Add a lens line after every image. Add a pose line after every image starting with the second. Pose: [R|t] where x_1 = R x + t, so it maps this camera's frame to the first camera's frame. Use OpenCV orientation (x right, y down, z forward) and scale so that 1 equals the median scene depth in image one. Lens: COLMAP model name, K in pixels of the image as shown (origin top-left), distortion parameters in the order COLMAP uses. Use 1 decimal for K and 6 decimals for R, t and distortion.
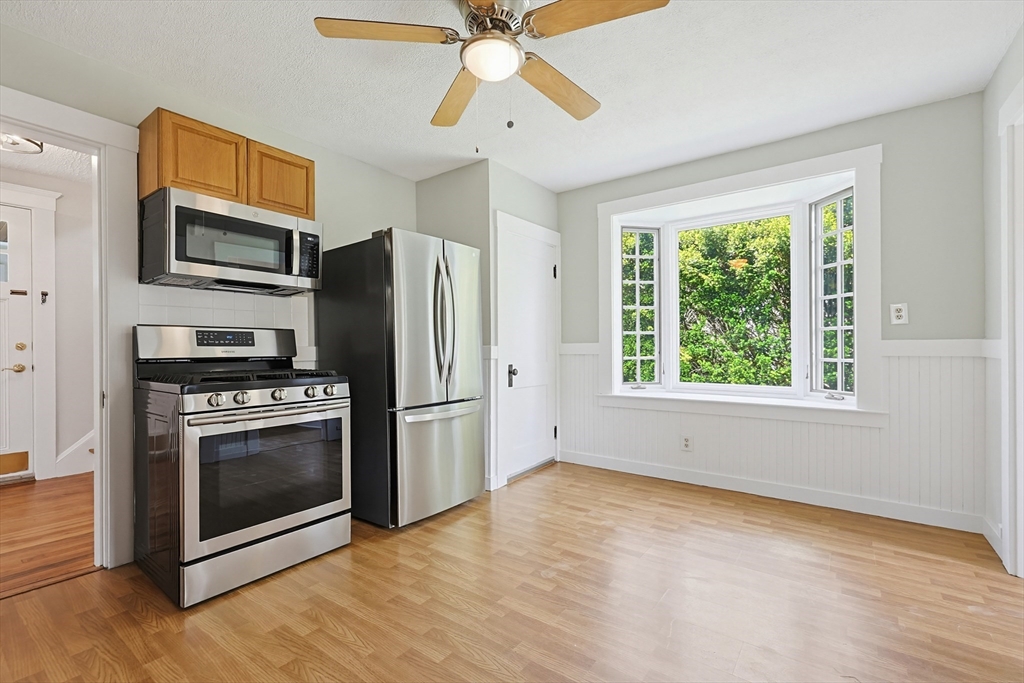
lens RADIAL K [[441.5, 0, 512.0], [0, 441.5, 346.8], [0, 0, 1]] dist [0.004289, -0.000033]
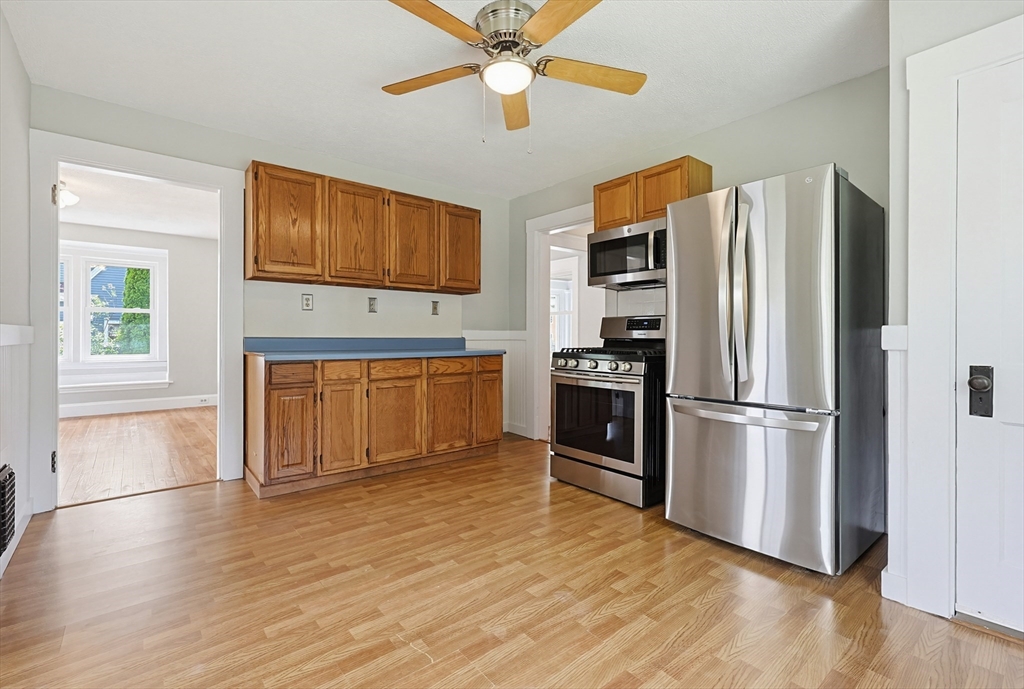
lens RADIAL K [[460.3, 0, 511.2], [0, 460.3, 338.7], [0, 0, 1]] dist [0.000530, 0.000056]
pose [[-0.233022, 0.007894, -0.972440, 0.833212], [0.001912, 0.999969, 0.007659, 0.013311], [0.972470, -0.000074, -0.233029, 0.967635]]
